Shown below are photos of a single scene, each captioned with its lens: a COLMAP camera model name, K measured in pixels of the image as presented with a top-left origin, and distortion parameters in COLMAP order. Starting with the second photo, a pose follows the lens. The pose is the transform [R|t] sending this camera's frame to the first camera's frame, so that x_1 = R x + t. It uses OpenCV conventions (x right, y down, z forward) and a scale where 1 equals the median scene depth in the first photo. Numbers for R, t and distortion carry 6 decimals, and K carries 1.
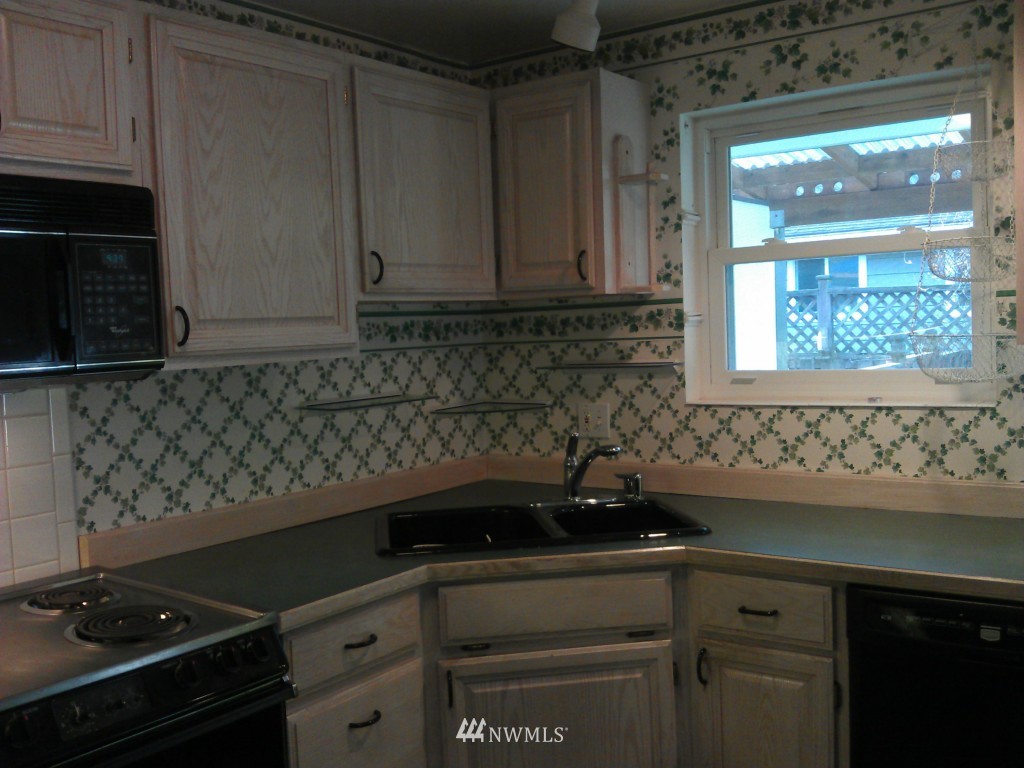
lens RADIAL K [[1029.2, 0, 513.2], [0, 1029.2, 387.7], [0, 0, 1]] dist [0.152172, -0.443661]
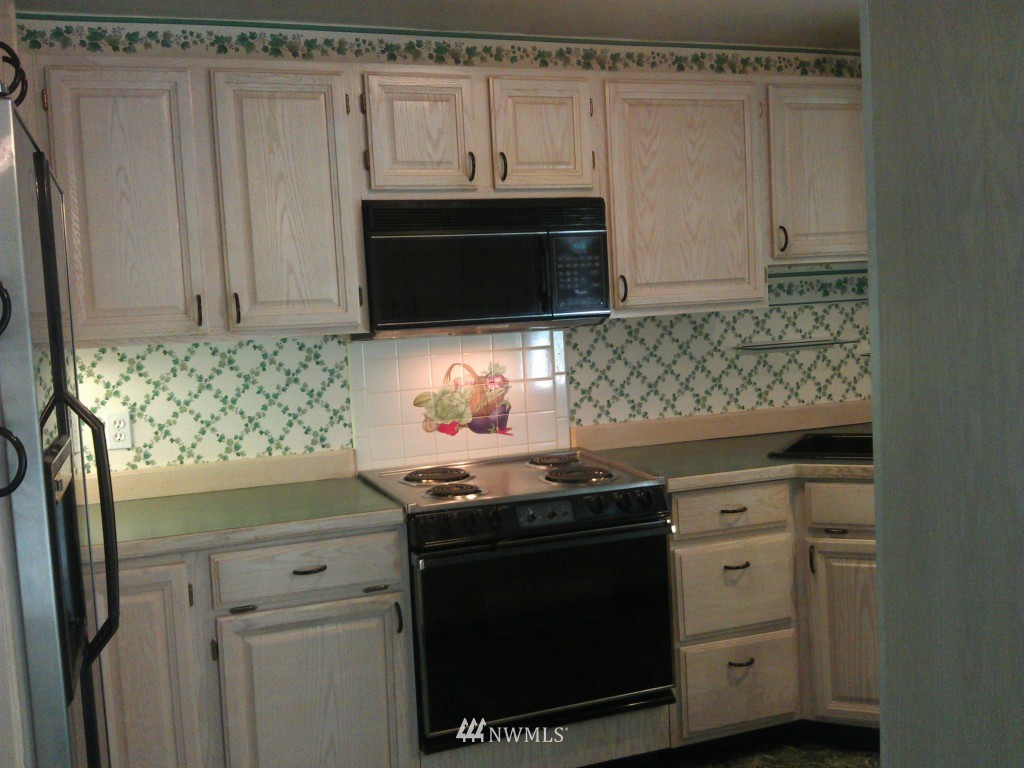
lens RADIAL K [[1029.2, 0, 513.2], [0, 1029.2, 387.7], [0, 0, 1]] dist [0.152172, -0.443661]
pose [[0.835264, 0.033003, -0.548858, 0.322688], [-0.010680, 0.998983, 0.043815, 0.017624], [0.549746, -0.030735, 0.834766, -0.290643]]
